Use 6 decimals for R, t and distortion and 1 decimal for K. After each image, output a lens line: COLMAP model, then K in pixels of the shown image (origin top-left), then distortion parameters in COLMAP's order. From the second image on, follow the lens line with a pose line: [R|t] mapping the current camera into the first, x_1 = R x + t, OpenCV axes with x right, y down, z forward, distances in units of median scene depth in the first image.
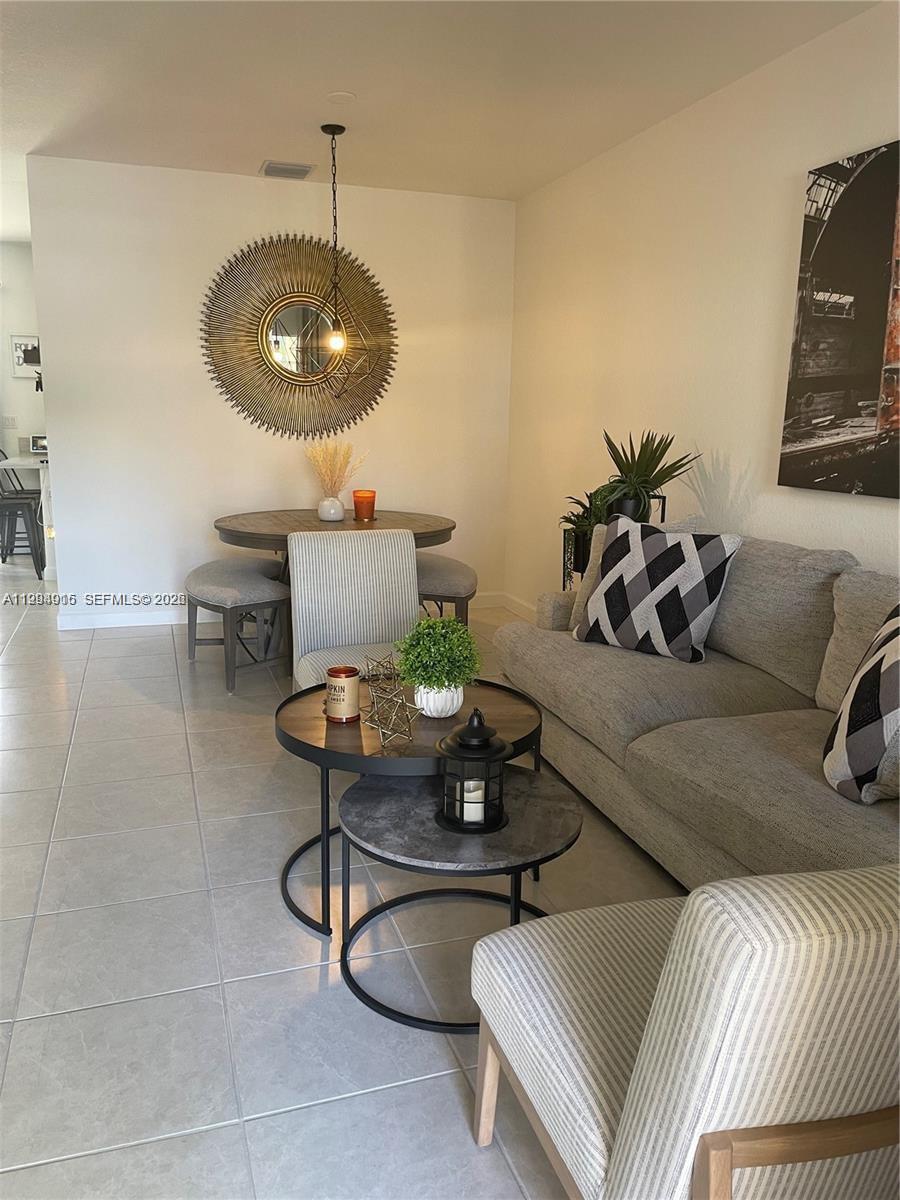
lens RADIAL K [[905.7, 0, 448.8], [0, 905.7, 609.4], [0, 0, 1]] dist [-0.005664, -0.002723]
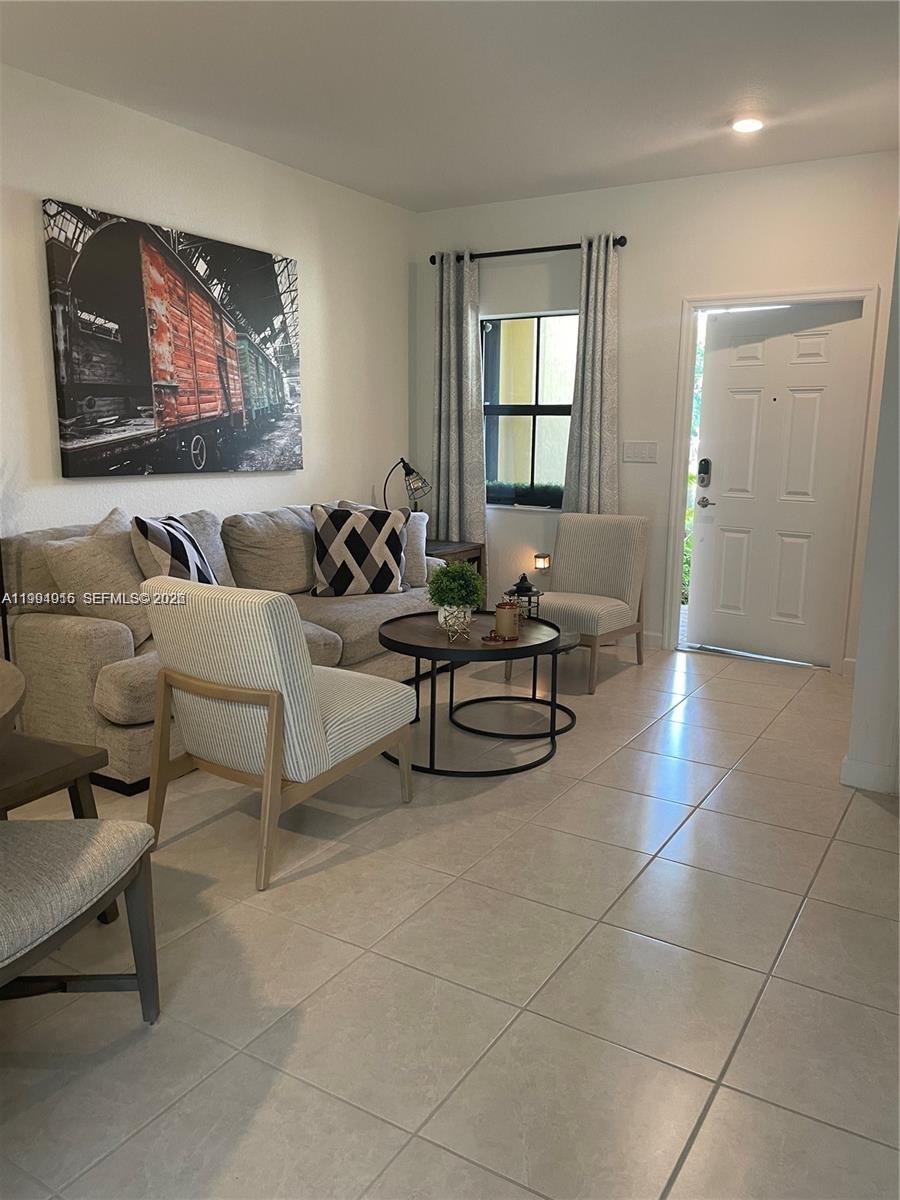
lens RADIAL K [[905.7, 0, 450.7], [0, 905.7, 594.0], [0, 0, 1]] dist [-0.005664, -0.002723]
pose [[-0.634107, -0.166492, 0.755109, -0.873467], [0.130644, 0.939438, 0.316843, -0.322173], [-0.762129, 0.299562, -0.573952, 1.451676]]
